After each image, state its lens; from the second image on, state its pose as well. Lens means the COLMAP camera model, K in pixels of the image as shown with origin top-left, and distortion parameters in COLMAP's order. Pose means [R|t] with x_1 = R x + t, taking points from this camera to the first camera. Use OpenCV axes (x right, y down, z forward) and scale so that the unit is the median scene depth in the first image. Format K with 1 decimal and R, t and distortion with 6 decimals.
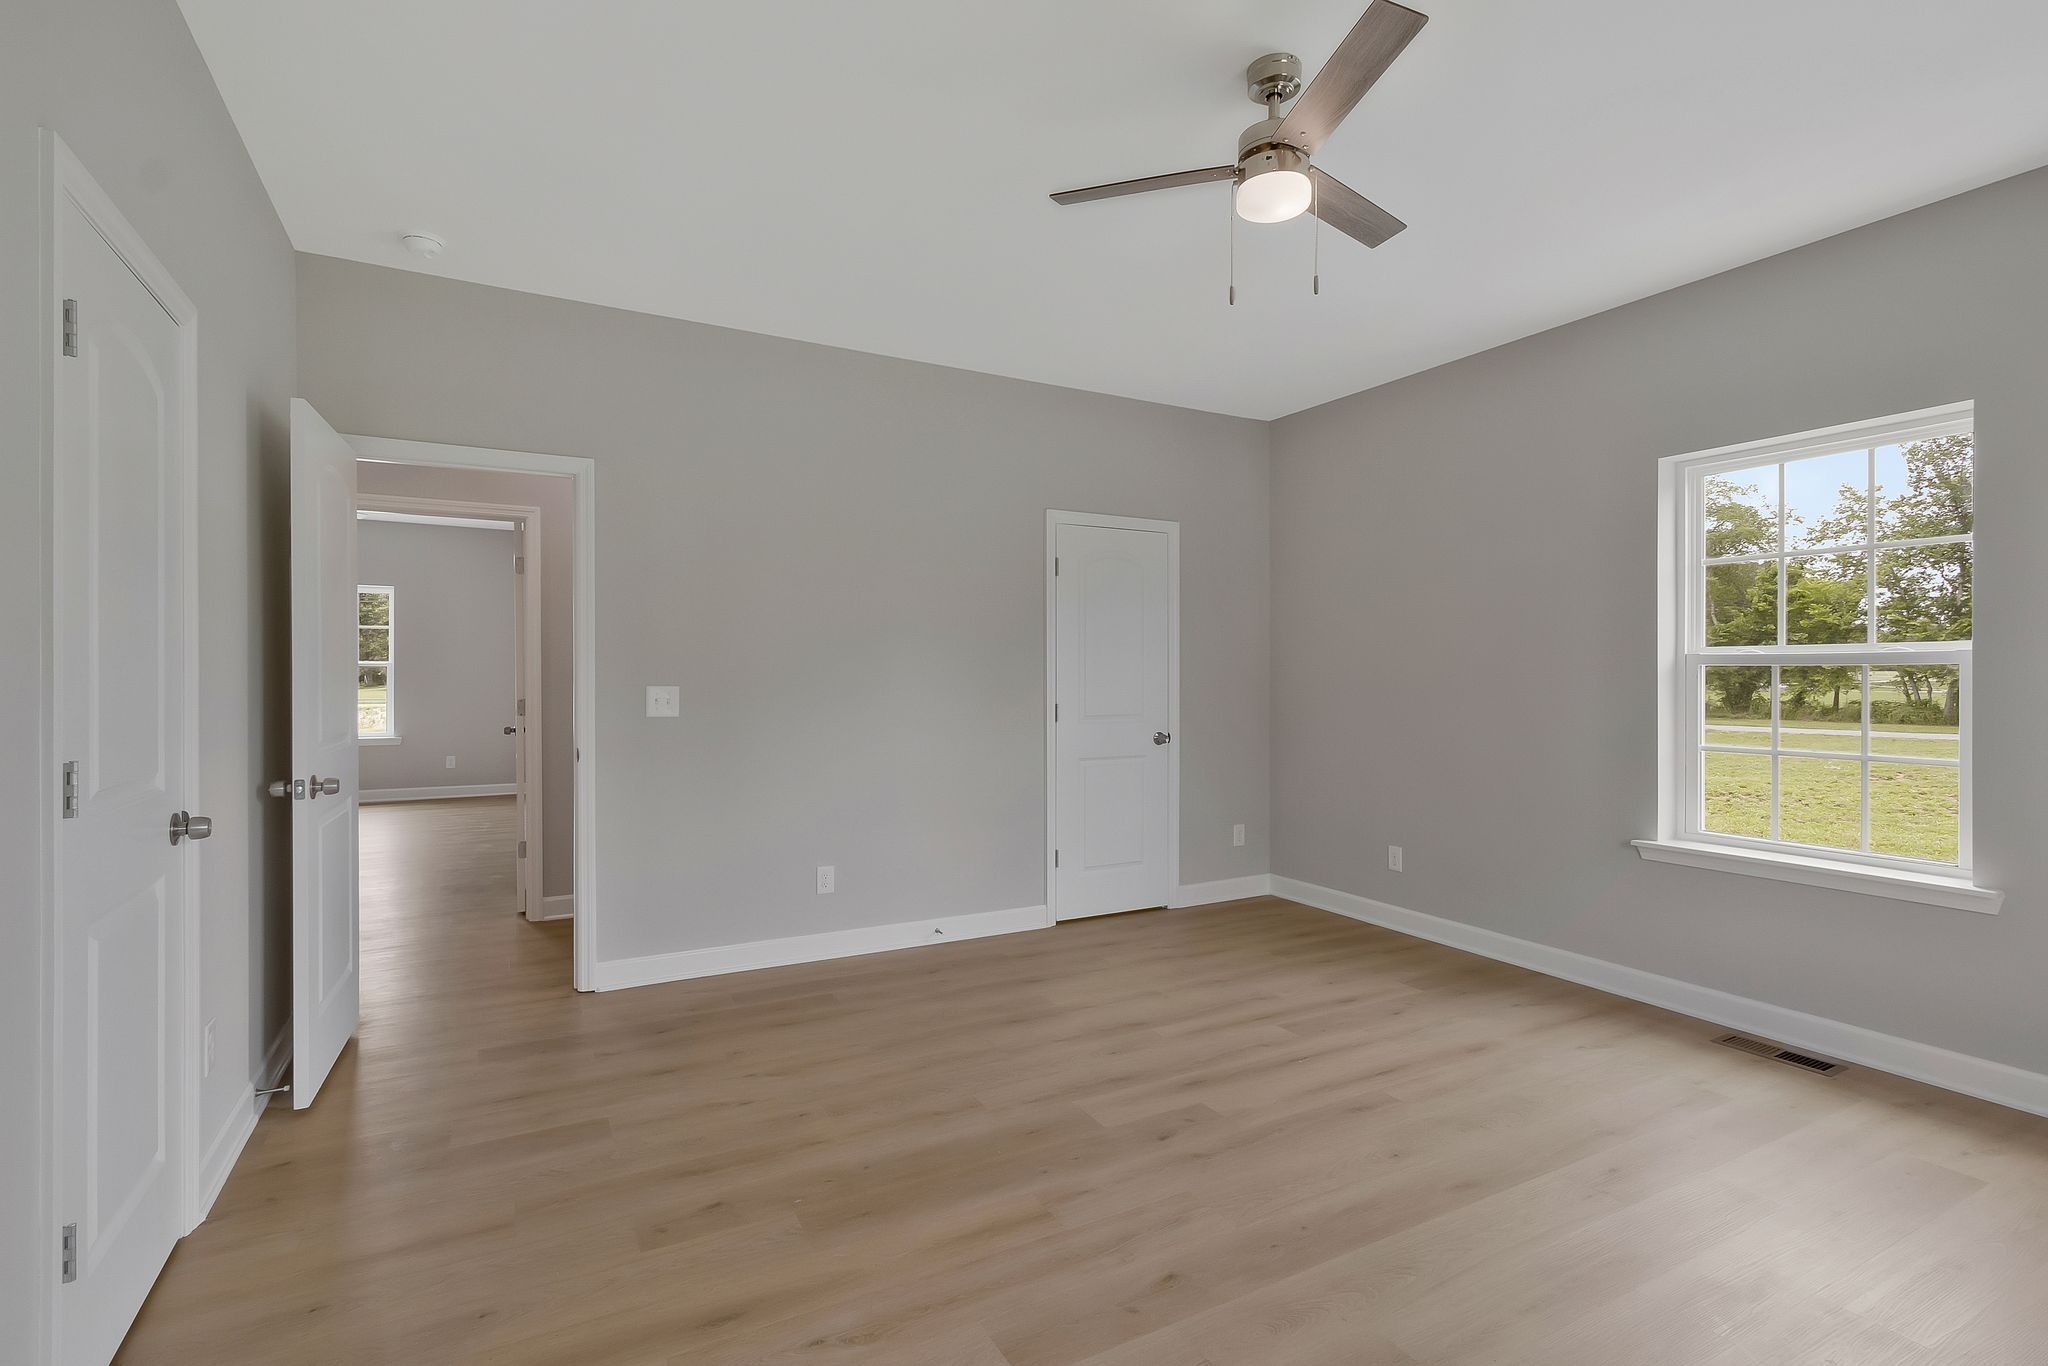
lens RADIAL K [[951.6, 0, 1016.9], [0, 951.6, 678.8], [0, 0, 1]] dist [0.000247, -0.000281]
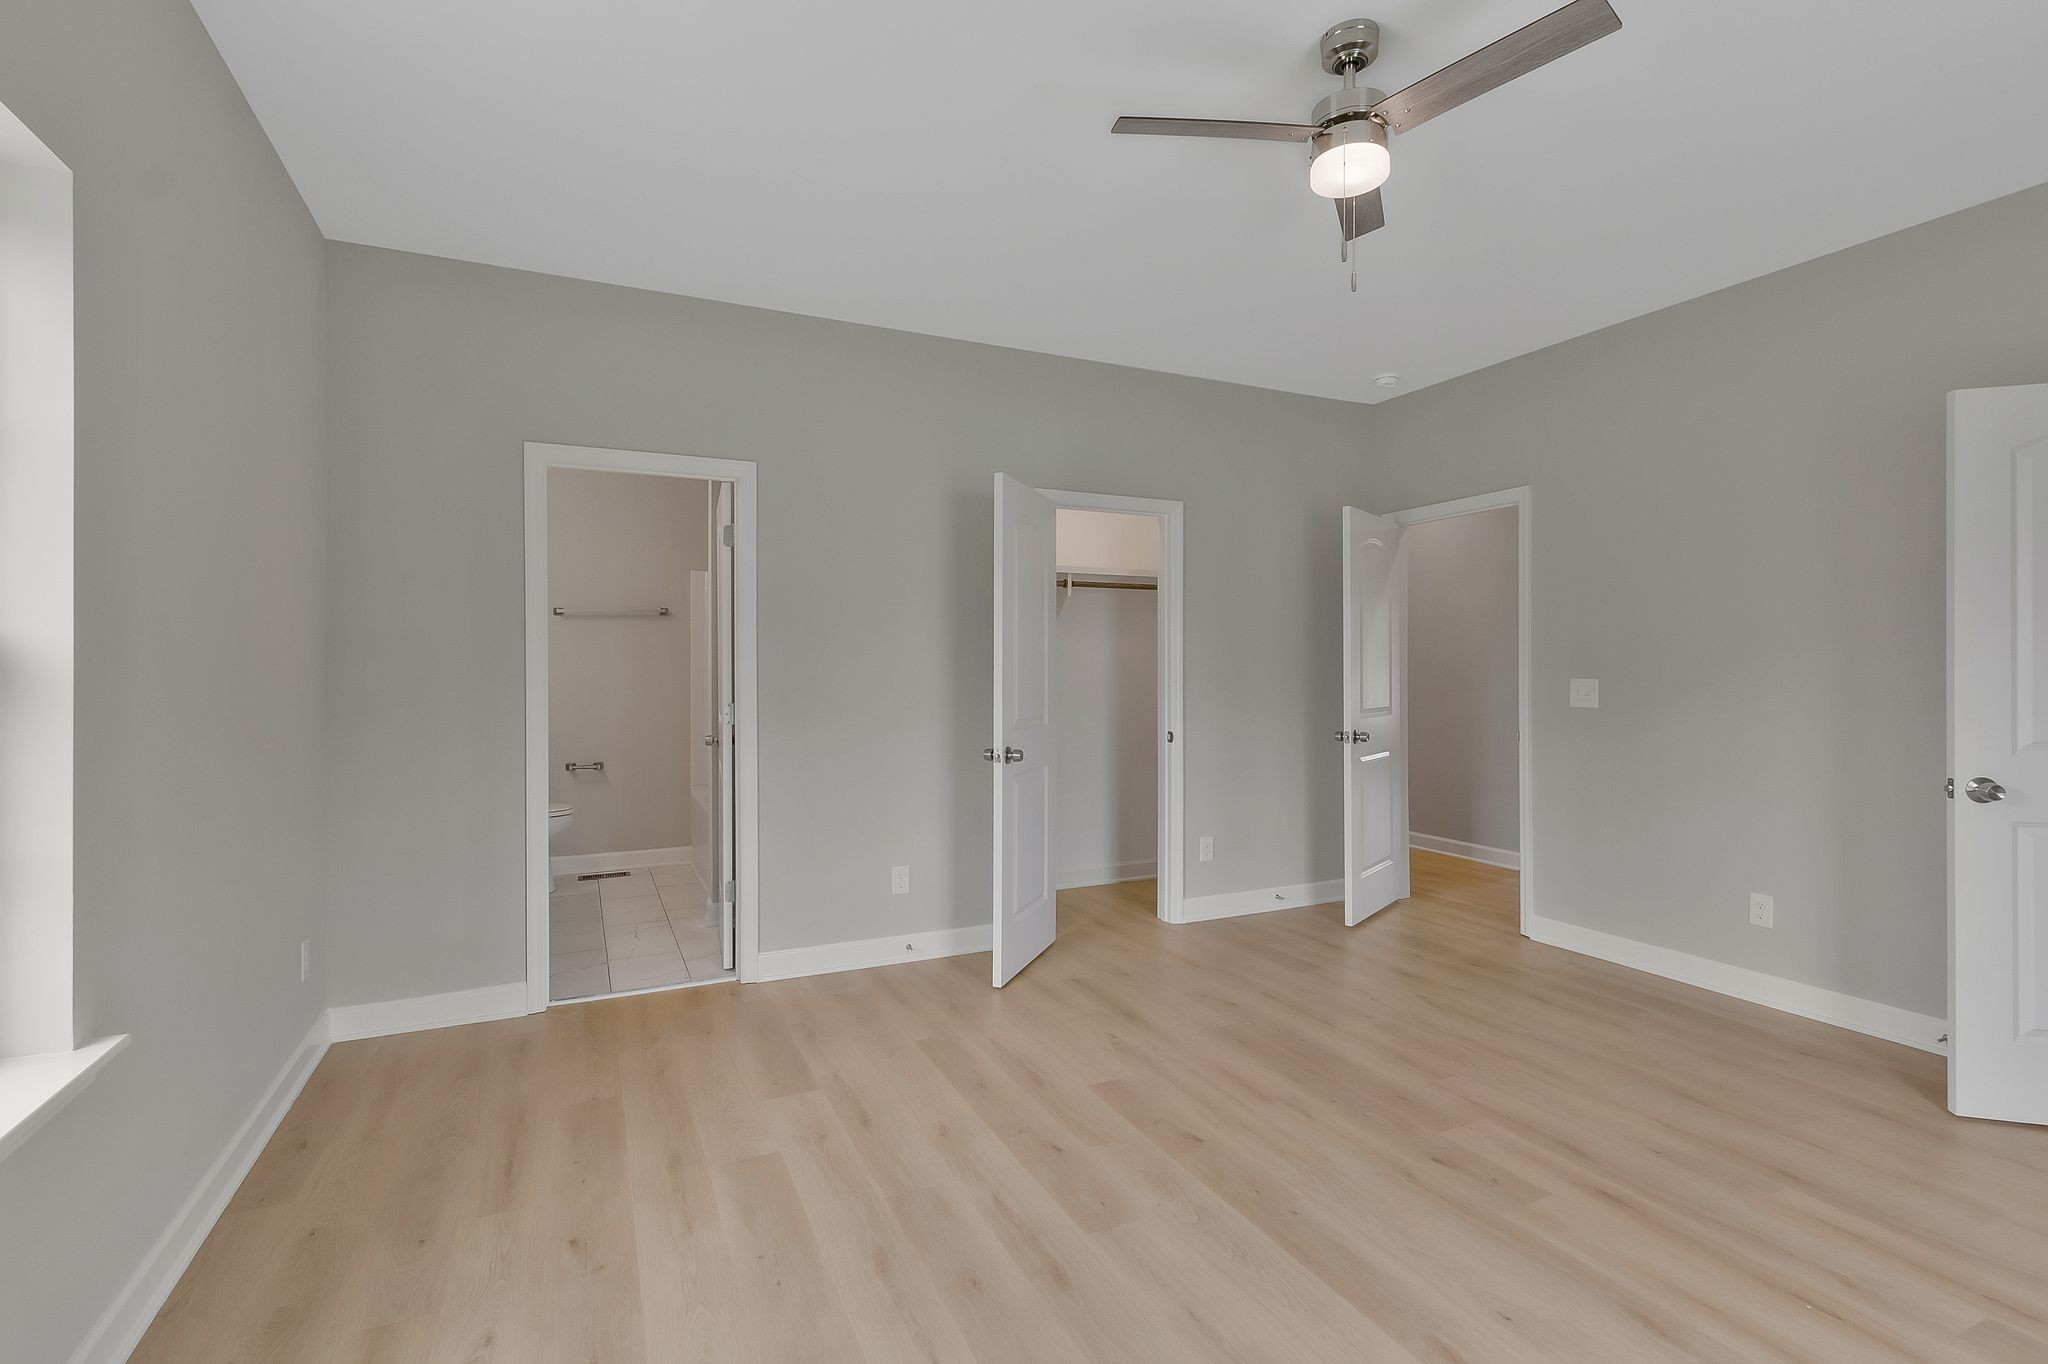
lens RADIAL K [[937.6, 0, 1023.0], [0, 937.6, 659.9], [0, 0, 1]] dist [-0.001653, -0.000800]
pose [[-0.043404, -0.005938, -0.999040, 0.975458], [-0.004594, 0.999973, -0.005744, -0.006740], [0.999047, 0.004341, -0.043430, 0.553559]]
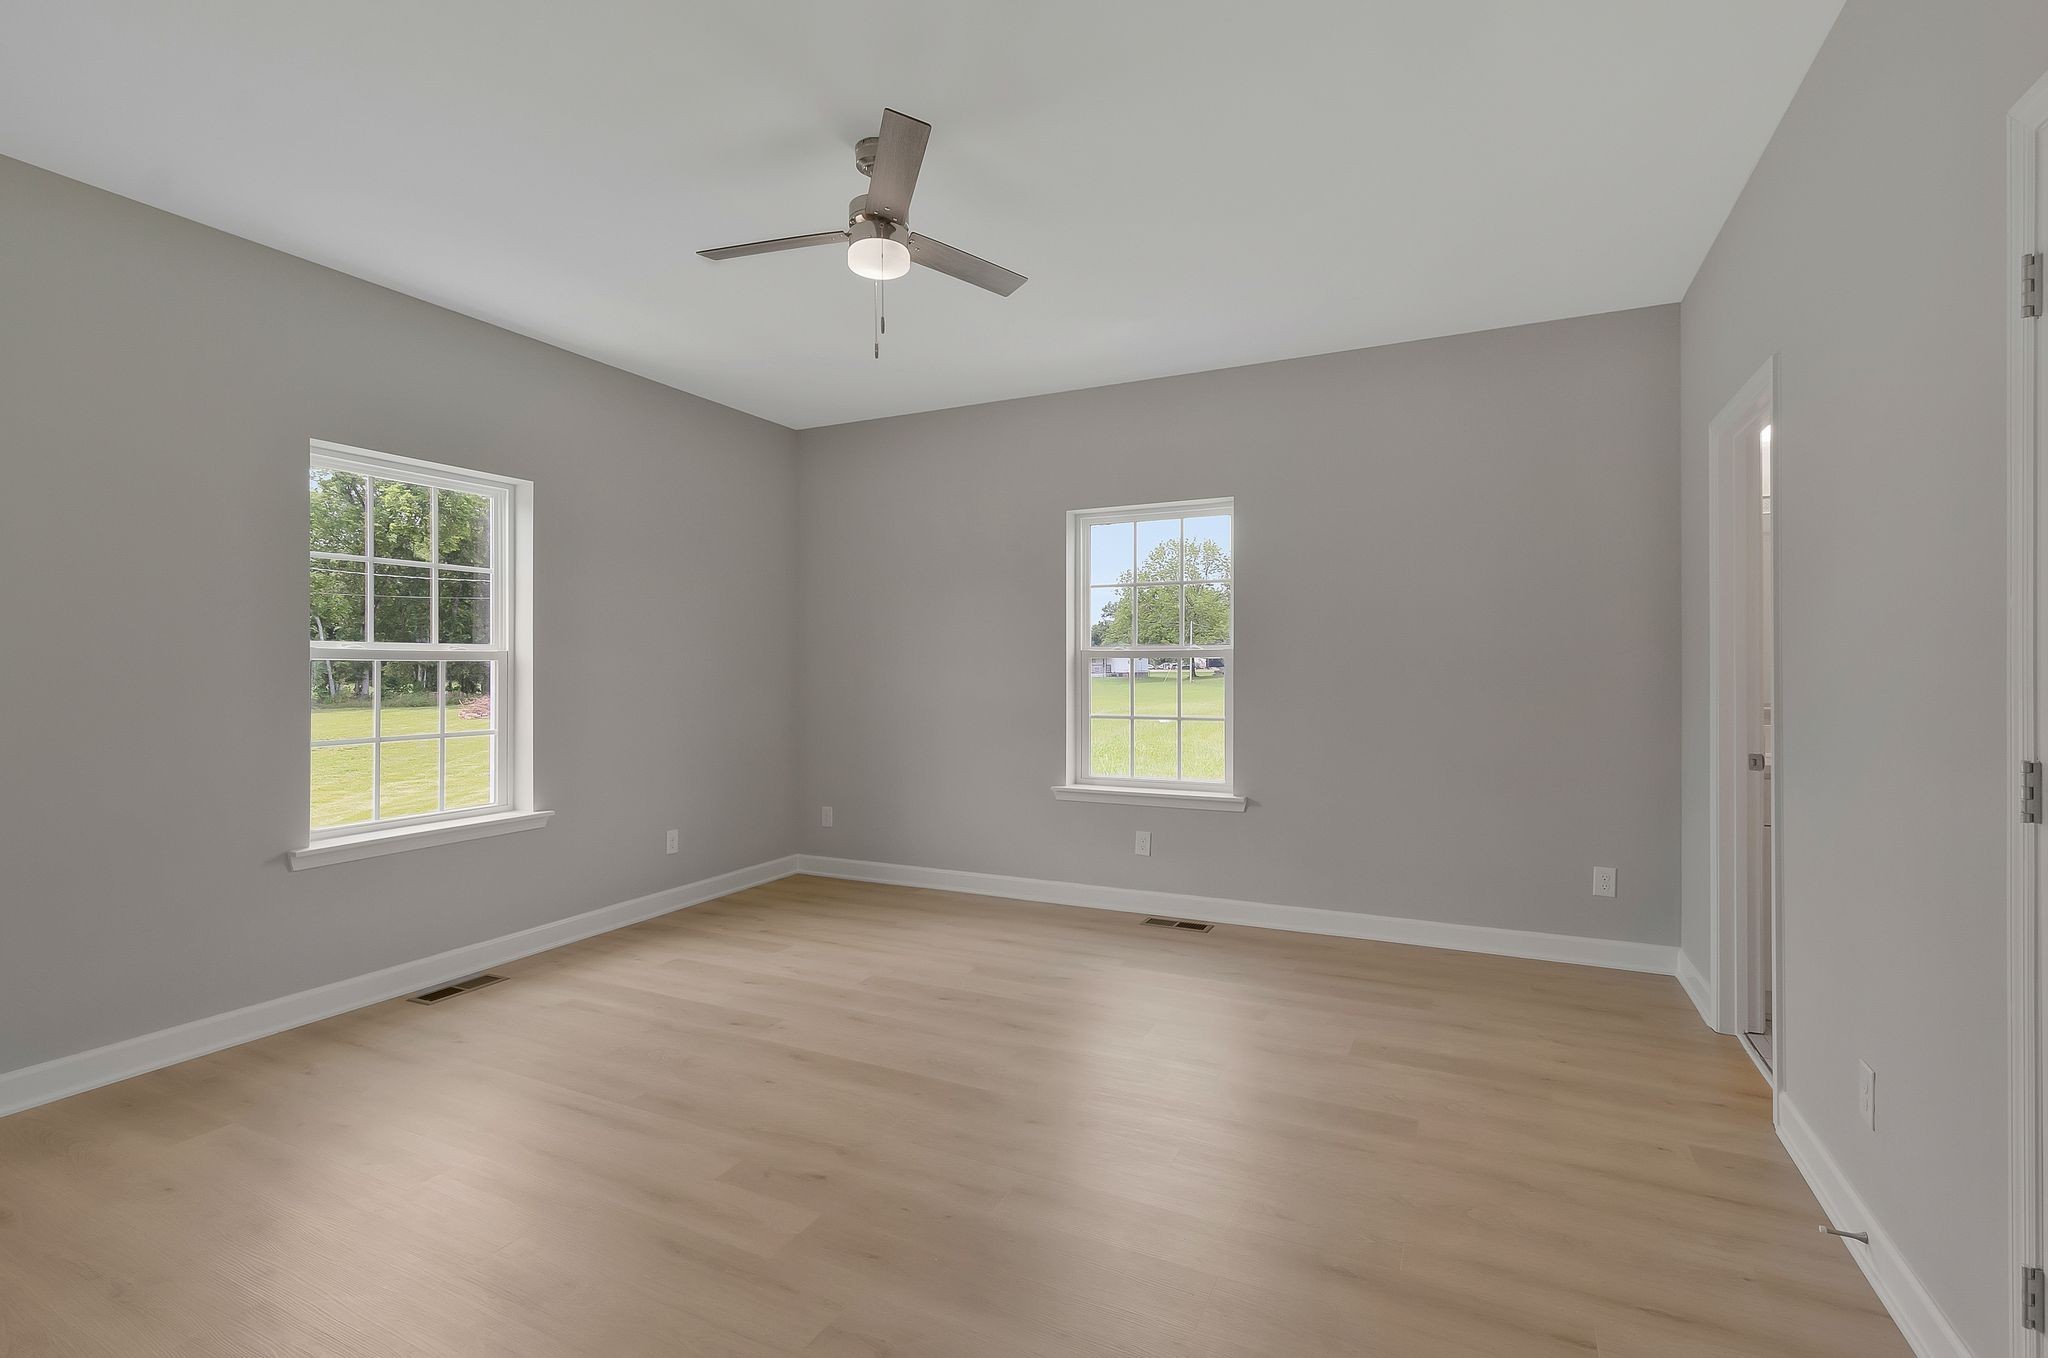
lens RADIAL K [[951.6, 0, 1016.9], [0, 951.6, 674.8], [0, 0, 1]] dist [0.000247, -0.000281]
pose [[-0.597660, -0.003632, 0.801741, -0.604369], [0.005014, 0.999953, 0.008268, -0.003201], [-0.801734, 0.008961, -0.597614, 1.226273]]
